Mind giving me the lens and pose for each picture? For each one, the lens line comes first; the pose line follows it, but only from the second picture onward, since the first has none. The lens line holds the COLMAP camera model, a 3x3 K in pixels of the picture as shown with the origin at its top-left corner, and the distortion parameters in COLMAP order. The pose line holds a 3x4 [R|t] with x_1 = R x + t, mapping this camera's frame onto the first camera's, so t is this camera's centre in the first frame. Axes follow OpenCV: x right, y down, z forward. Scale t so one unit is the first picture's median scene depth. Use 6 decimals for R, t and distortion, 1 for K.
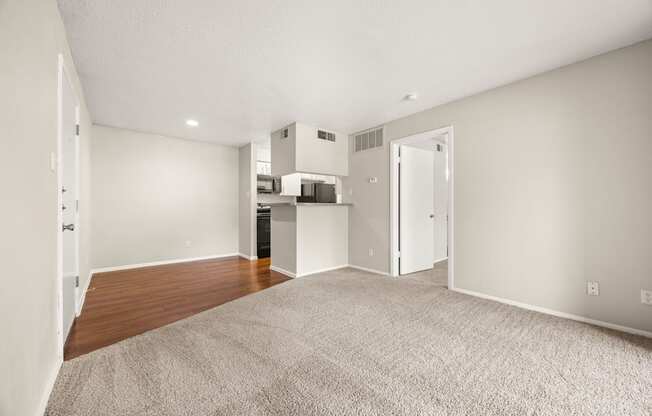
lens RADIAL K [[249.3, 0, 332.3], [0, 249.3, 206.7], [0, 0, 1]] dist [-0.001299, -0.000140]
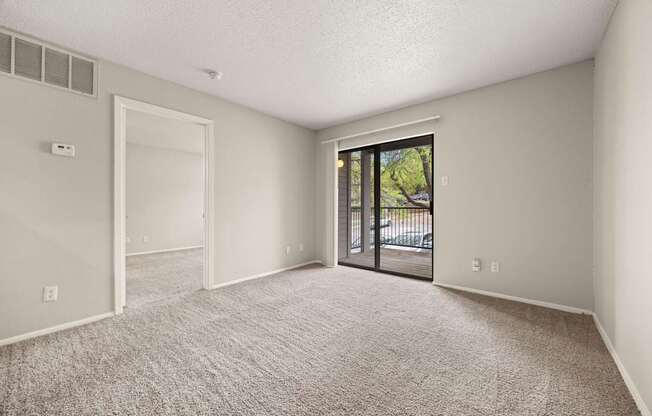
lens RADIAL K [[249.3, 0, 332.3], [0, 249.3, 206.7], [0, 0, 1]] dist [-0.001299, -0.000140]
pose [[-0.168064, -0.005045, 0.985763, -0.519344], [-0.010454, 0.999940, 0.003335, 0.003608], [-0.985721, -0.009745, -0.168106, 0.648940]]
